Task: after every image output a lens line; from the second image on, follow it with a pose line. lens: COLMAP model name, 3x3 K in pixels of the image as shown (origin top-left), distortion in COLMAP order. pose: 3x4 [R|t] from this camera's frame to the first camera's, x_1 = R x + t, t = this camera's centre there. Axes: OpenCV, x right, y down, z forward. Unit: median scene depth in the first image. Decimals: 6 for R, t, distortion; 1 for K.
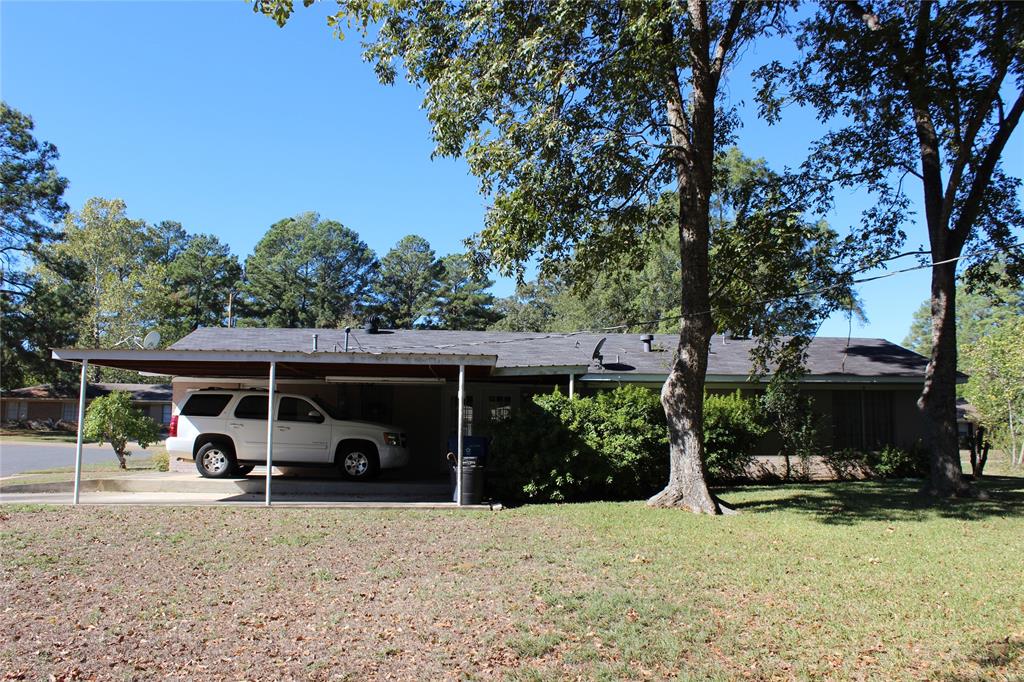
lens RADIAL K [[871.6, 0, 514.2], [0, 871.6, 345.4], [0, 0, 1]] dist [-0.150317, 0.145023]
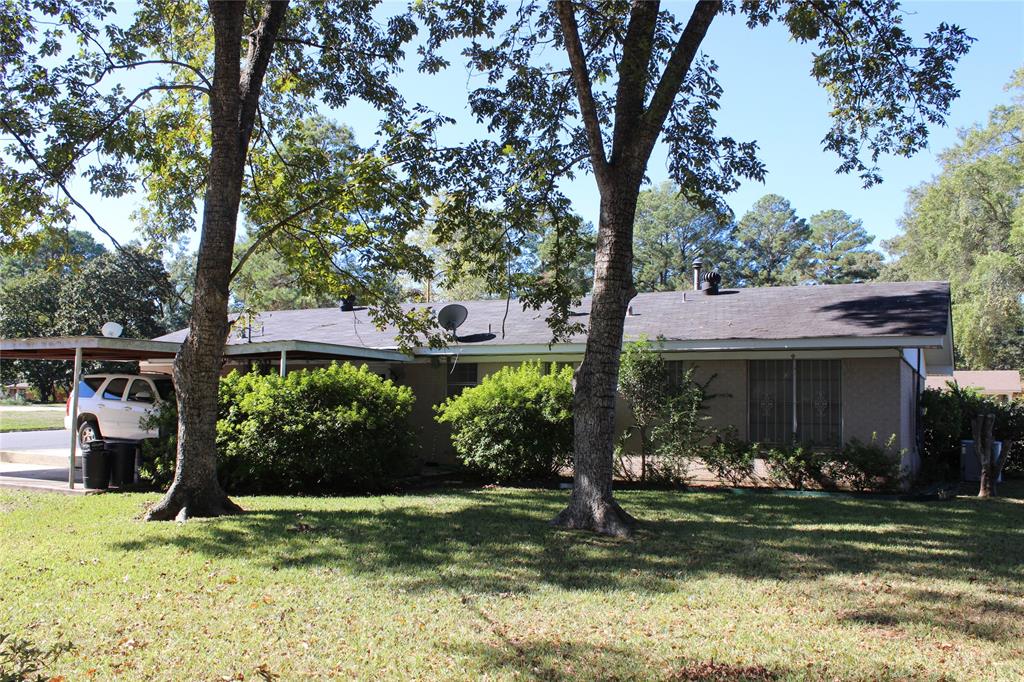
lens RADIAL K [[871.6, 0, 502.7], [0, 871.6, 349.4], [0, 0, 1]] dist [-0.150317, 0.145023]
pose [[0.857446, -0.027049, -0.513863, 0.664979], [0.046669, 0.998590, 0.025308, 0.018195], [0.512454, -0.045682, 0.857499, 0.337220]]
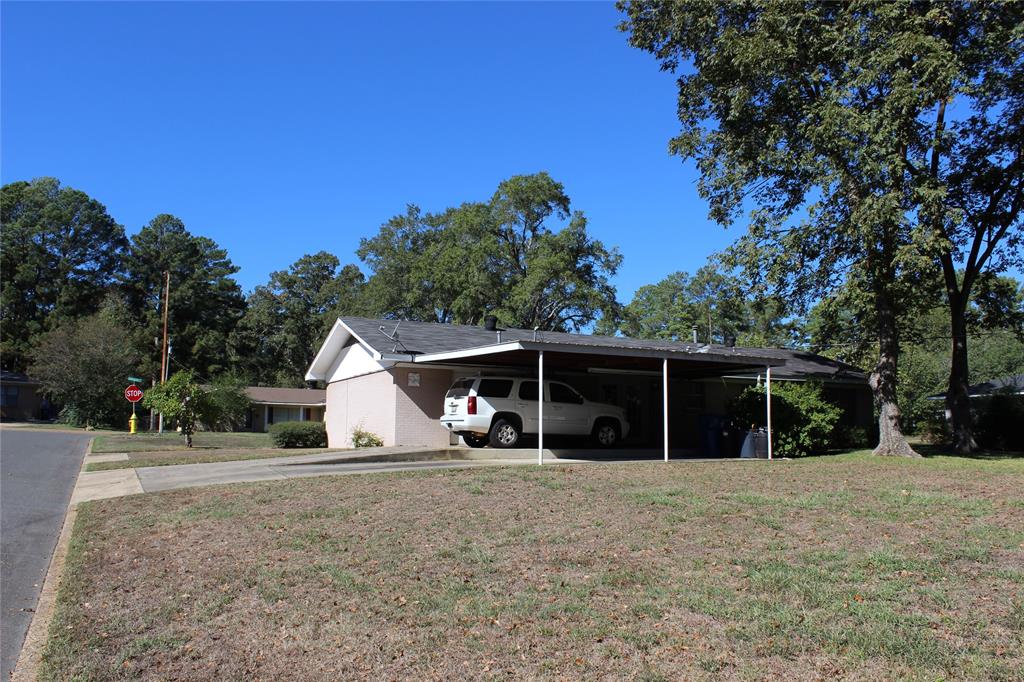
lens RADIAL K [[871.6, 0, 507.3], [0, 871.6, 344.3], [0, 0, 1]] dist [-0.150317, 0.145023]
pose [[0.909962, 0.045029, 0.412240, -0.858221], [-0.048154, 0.998836, -0.002810, 0.010275], [-0.411887, -0.017294, 0.911071, -0.127998]]
